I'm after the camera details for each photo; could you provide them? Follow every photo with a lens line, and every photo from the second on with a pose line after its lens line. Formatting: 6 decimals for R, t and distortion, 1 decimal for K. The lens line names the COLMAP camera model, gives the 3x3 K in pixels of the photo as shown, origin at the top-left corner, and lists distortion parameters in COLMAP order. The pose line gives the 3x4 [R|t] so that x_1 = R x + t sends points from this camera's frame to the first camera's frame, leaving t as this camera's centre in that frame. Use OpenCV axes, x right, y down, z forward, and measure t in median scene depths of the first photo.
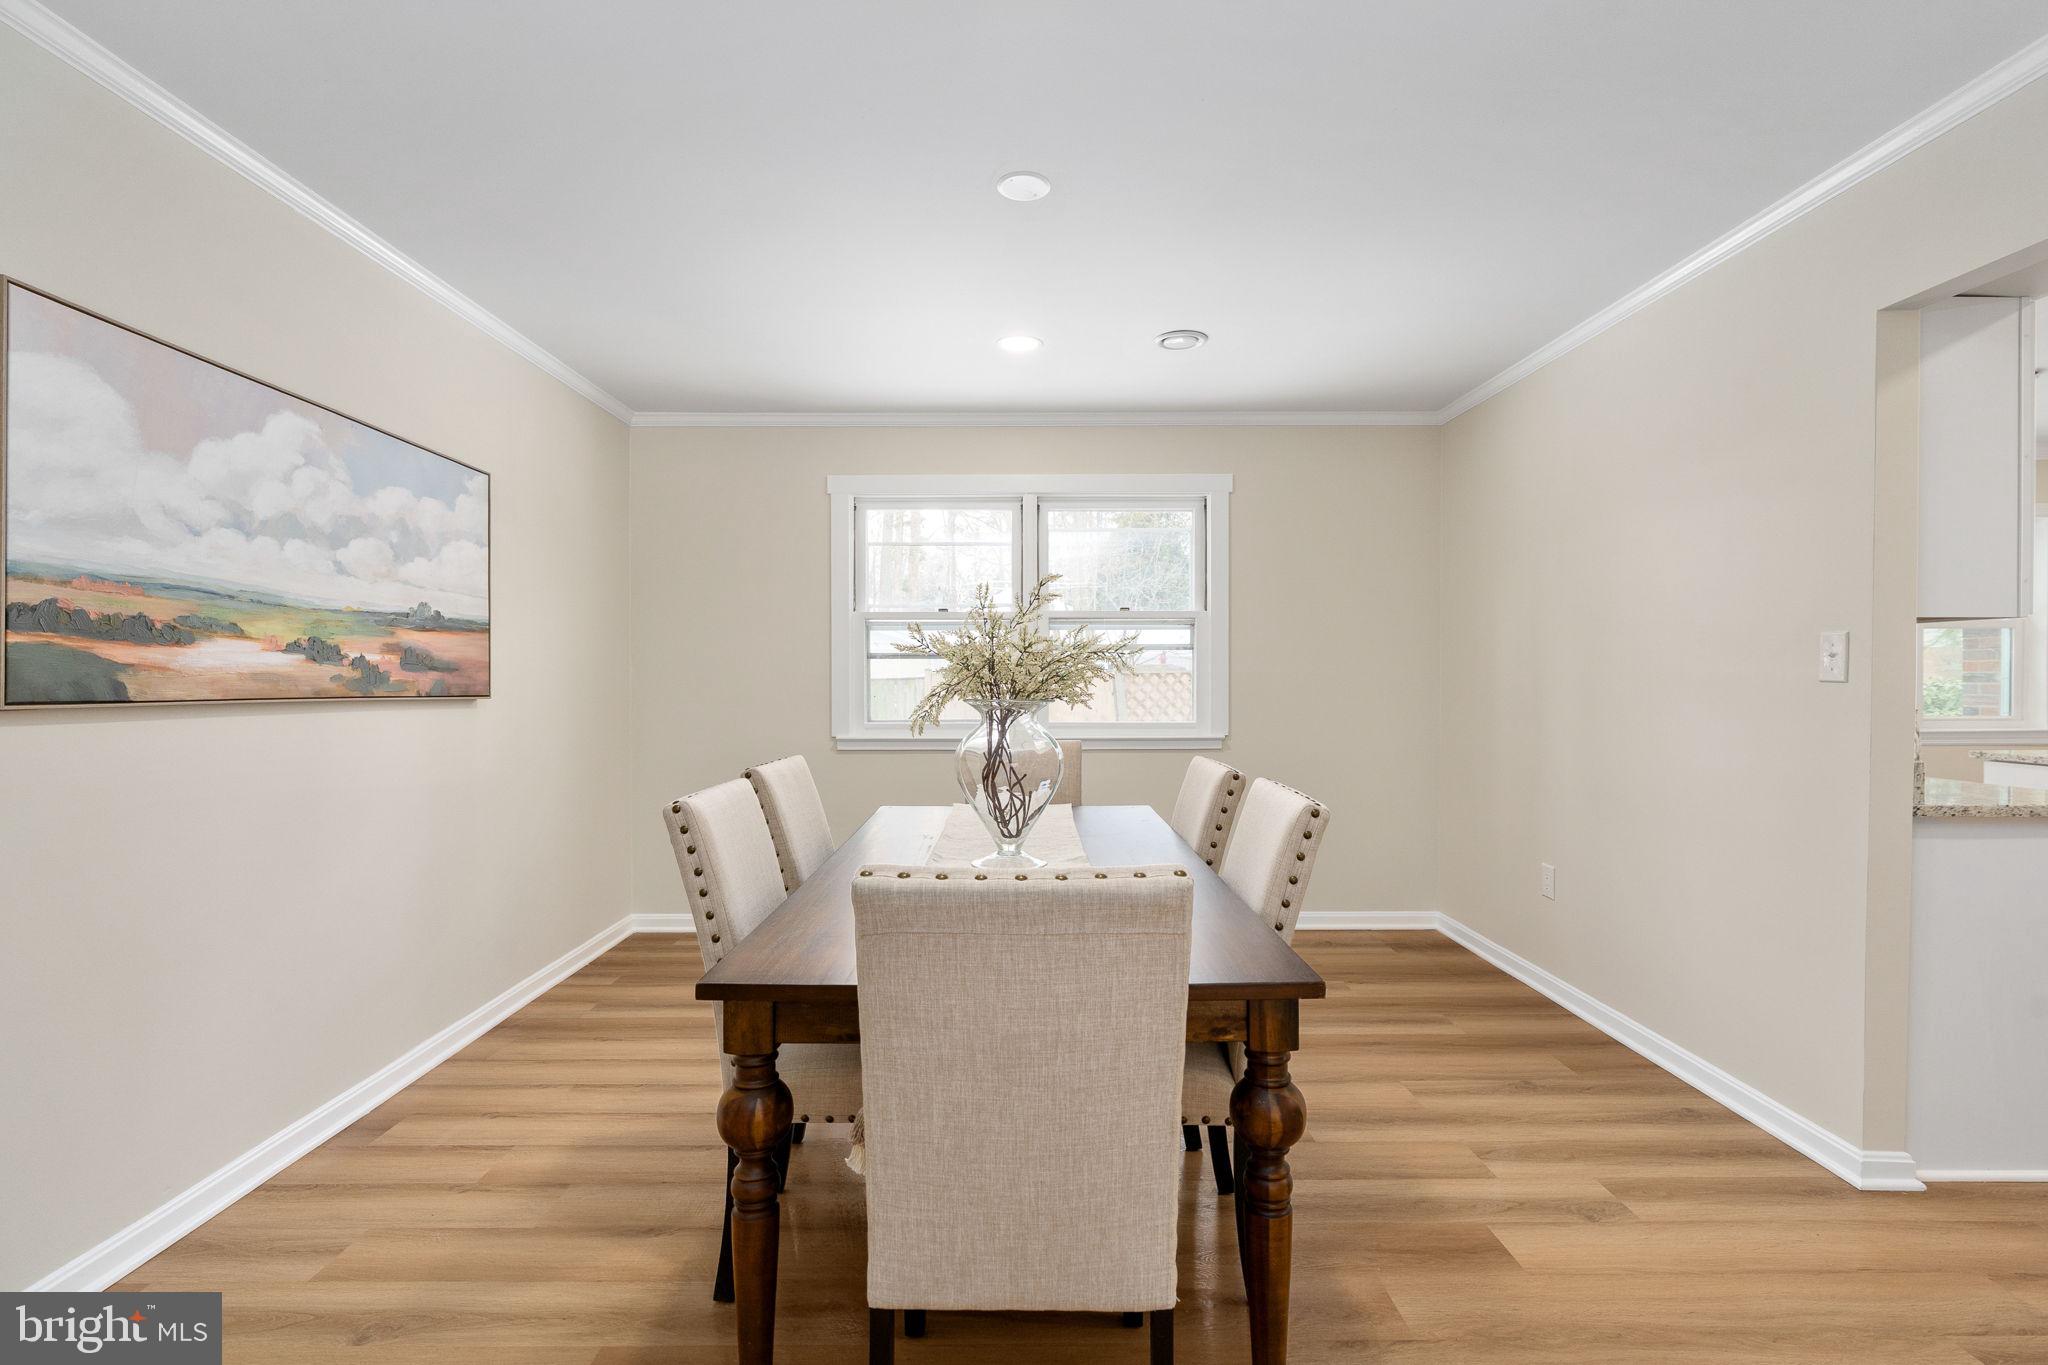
lens RADIAL K [[935.0, 0, 1017.6], [0, 935.0, 676.7], [0, 0, 1]] dist [-0.001571, 0.000047]
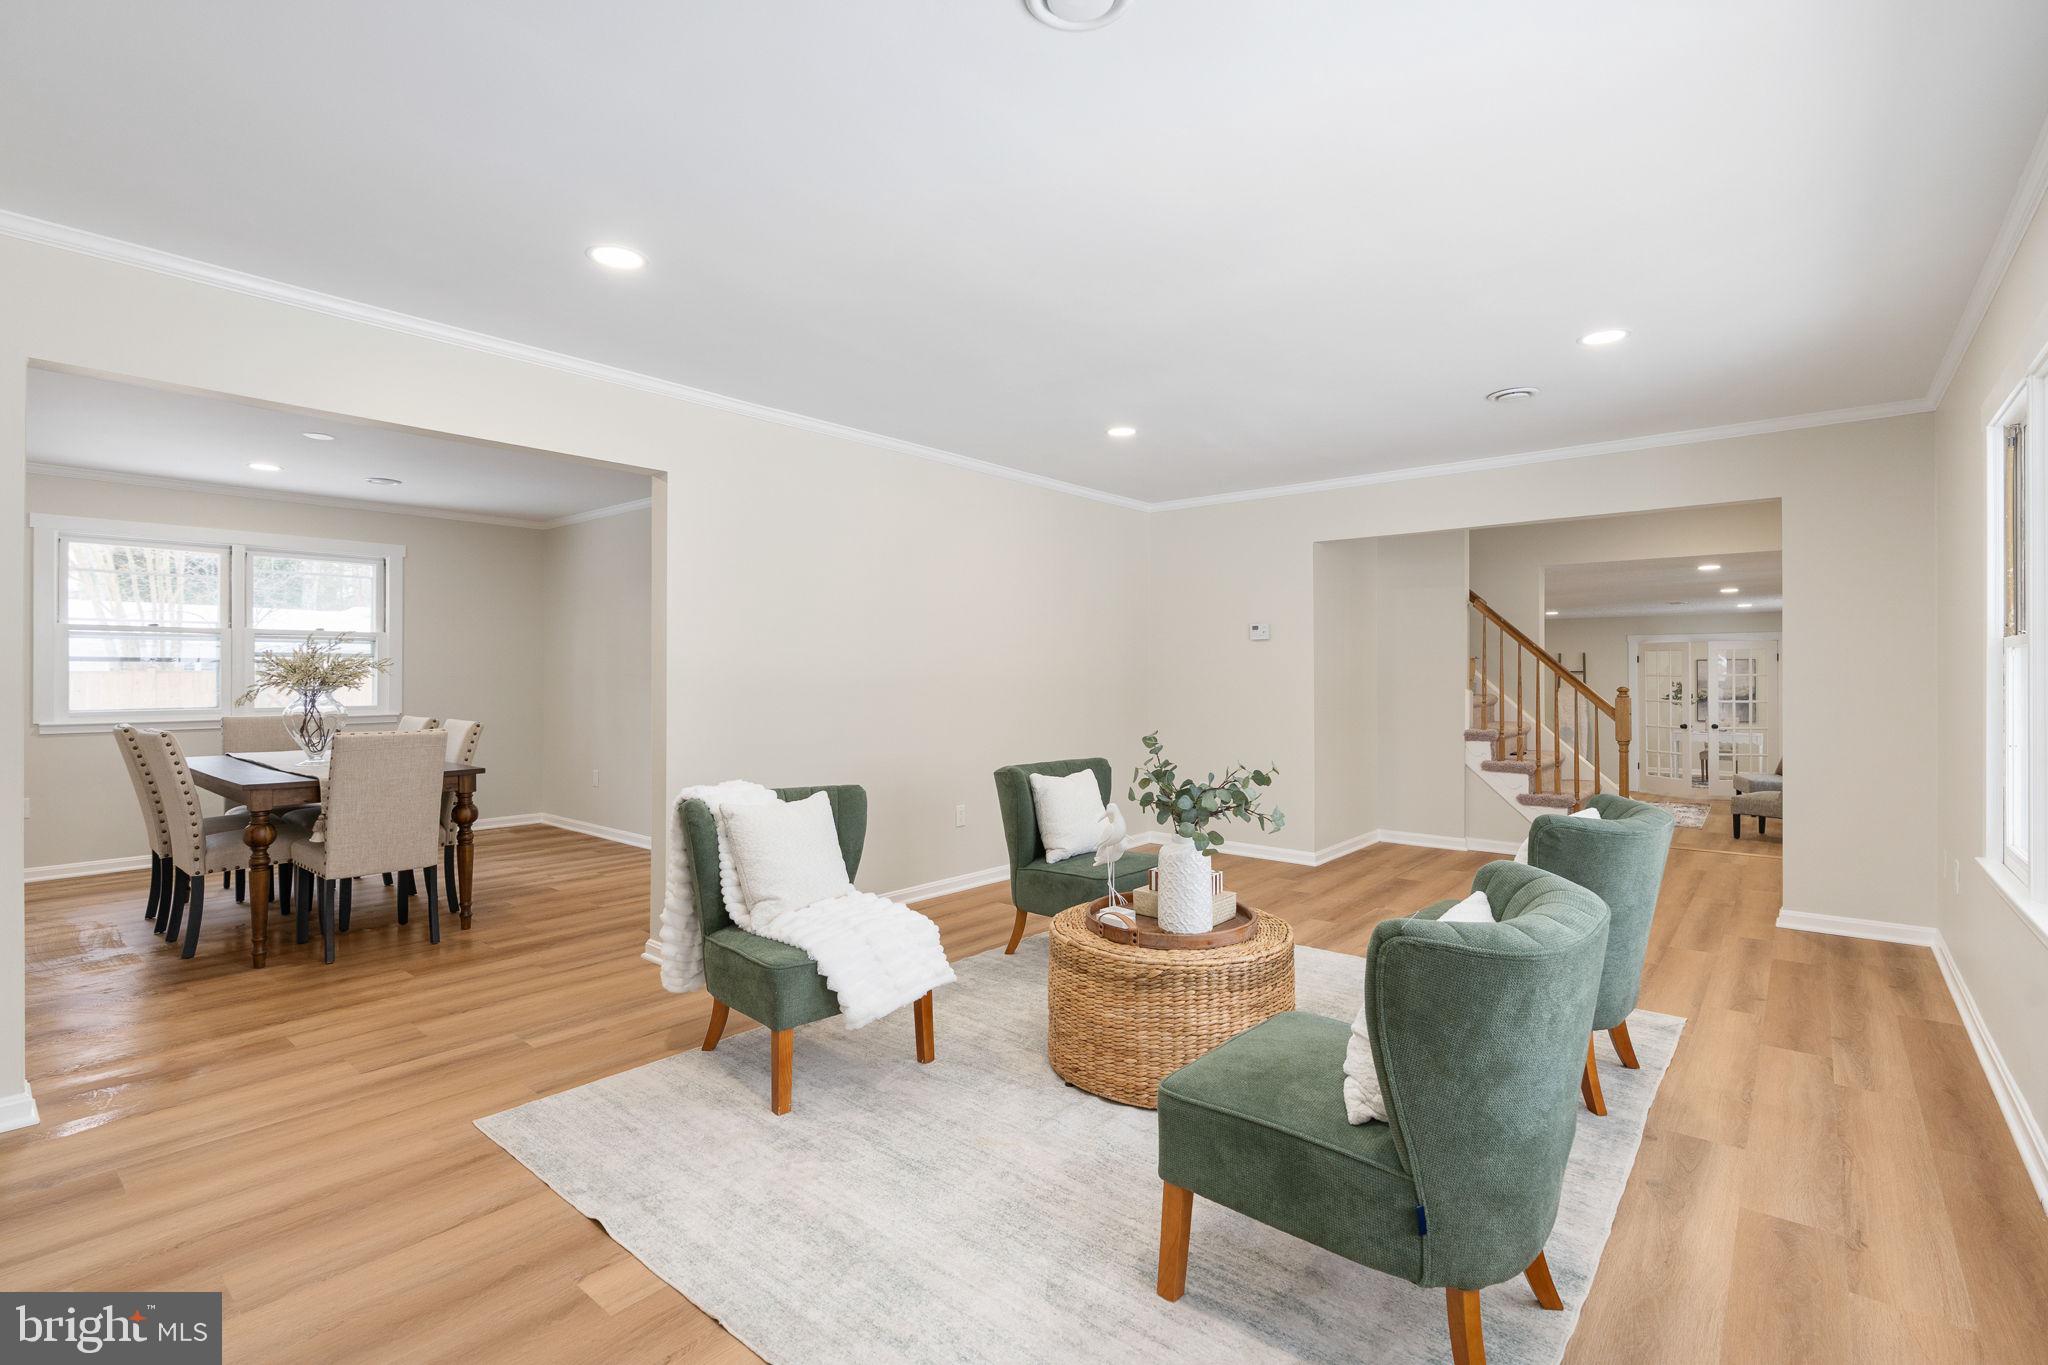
lens RADIAL K [[935.0, 0, 1017.6], [0, 935.0, 676.7], [0, 0, 1]] dist [-0.001571, 0.000047]
pose [[0.648238, -0.000737, 0.761437, -0.581940], [0.000081, 1.000000, 0.000899, 0.000330], [-0.761437, -0.000522, 0.648238, -1.550997]]
